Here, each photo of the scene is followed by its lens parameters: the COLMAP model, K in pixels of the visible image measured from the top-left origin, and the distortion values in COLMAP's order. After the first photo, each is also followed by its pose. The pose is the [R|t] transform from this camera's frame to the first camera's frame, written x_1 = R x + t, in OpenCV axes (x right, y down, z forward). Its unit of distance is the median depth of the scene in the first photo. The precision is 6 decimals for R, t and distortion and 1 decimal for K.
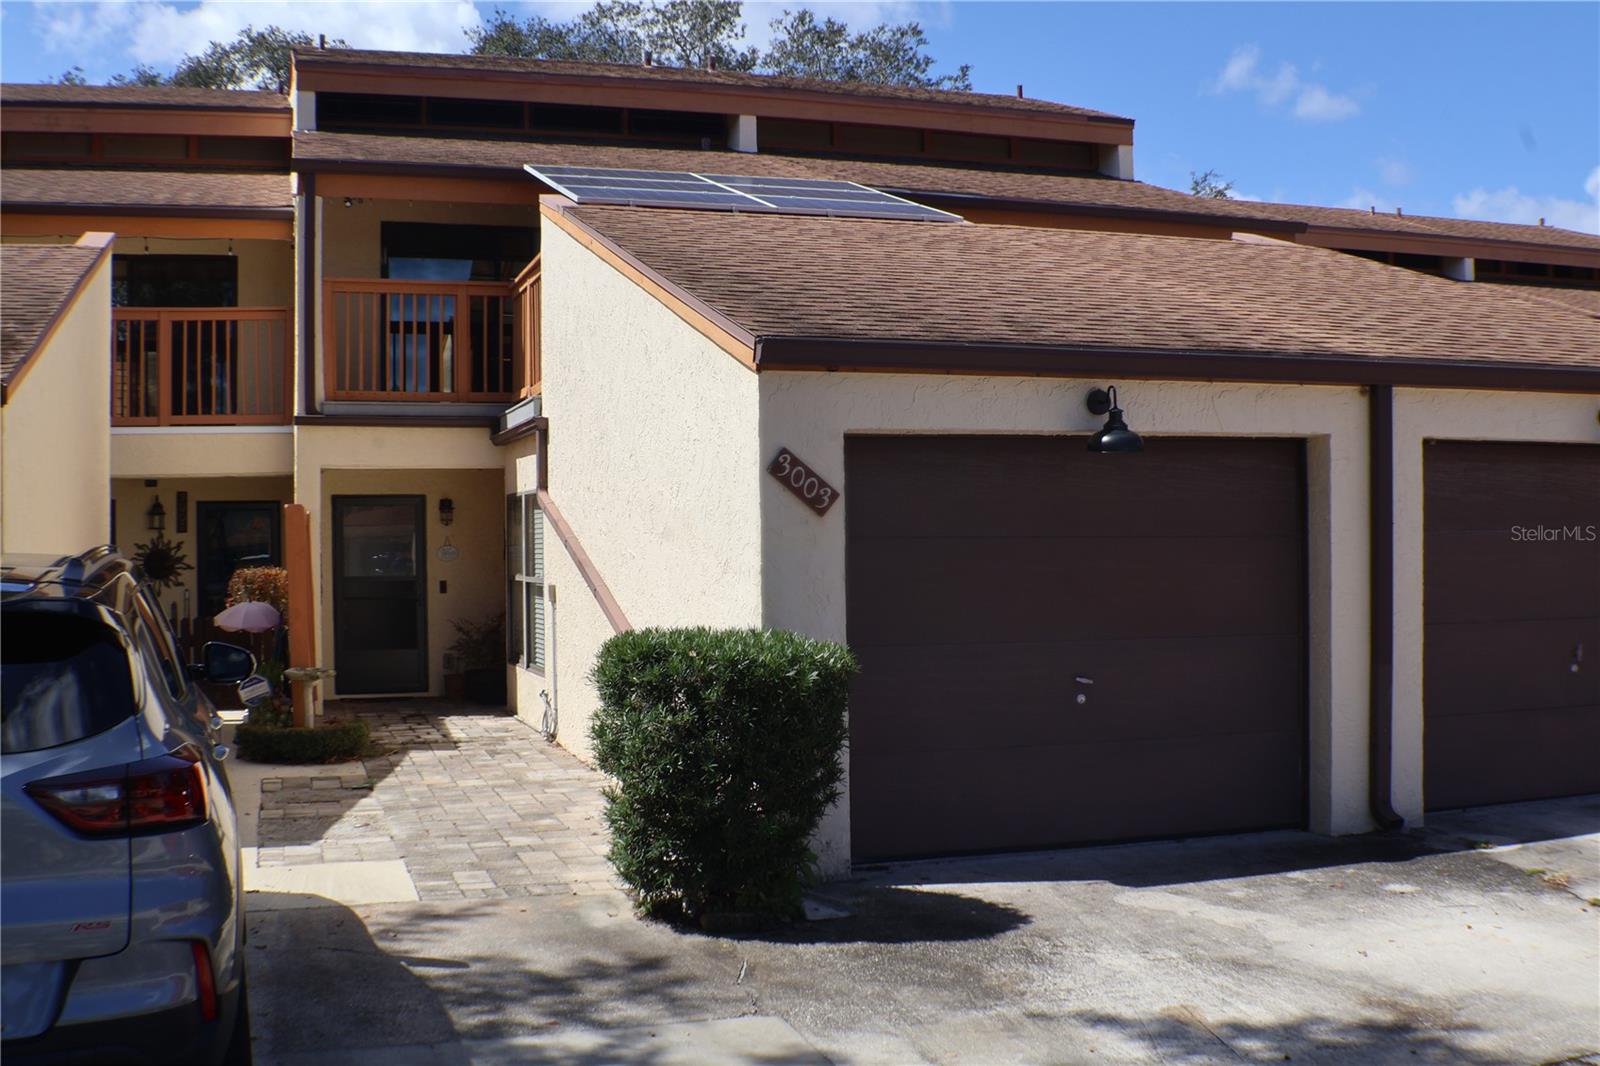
lens RADIAL K [[1651.5, 0, 788.9], [0, 1651.5, 528.7], [0, 0, 1]] dist [-0.153179, -0.039424]
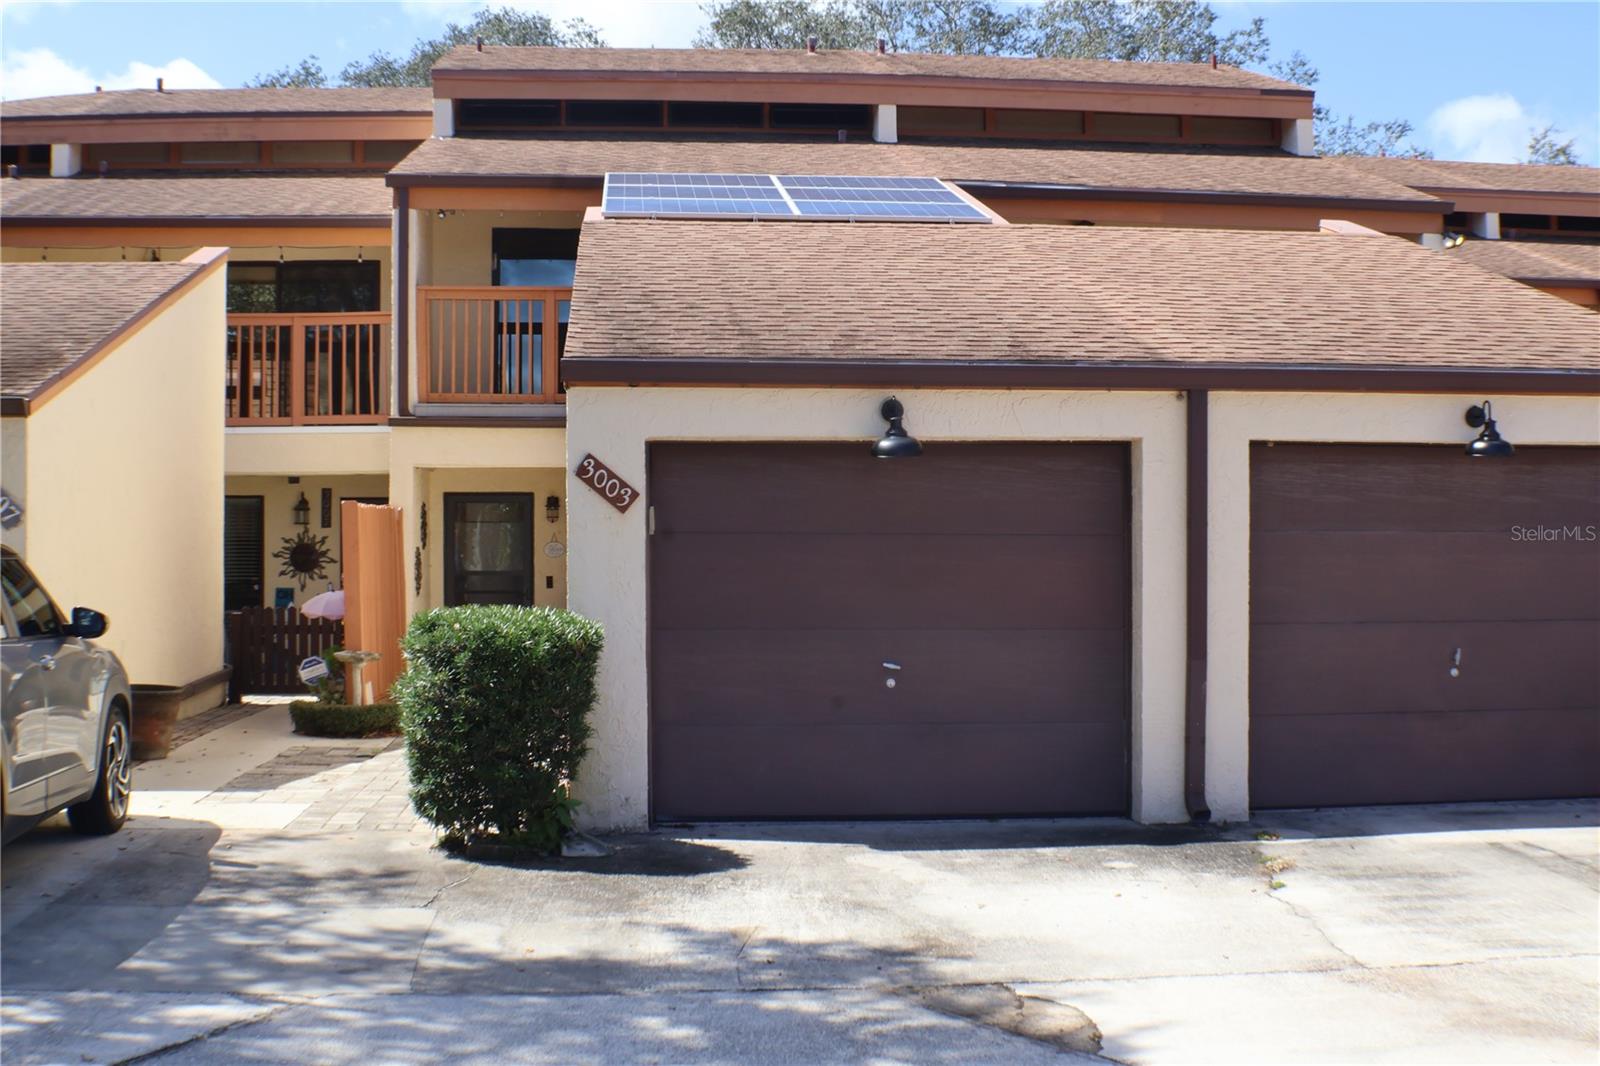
lens RADIAL K [[1887.2, 0, 800.2], [0, 1887.2, 506.4], [0, 0, 1]] dist [-0.171448, 0.021221]
pose [[0.976038, 0.005014, -0.217543, 0.220259], [-0.007933, 0.999890, -0.012549, 0.001727], [0.217456, 0.013975, 0.975970, -0.129858]]
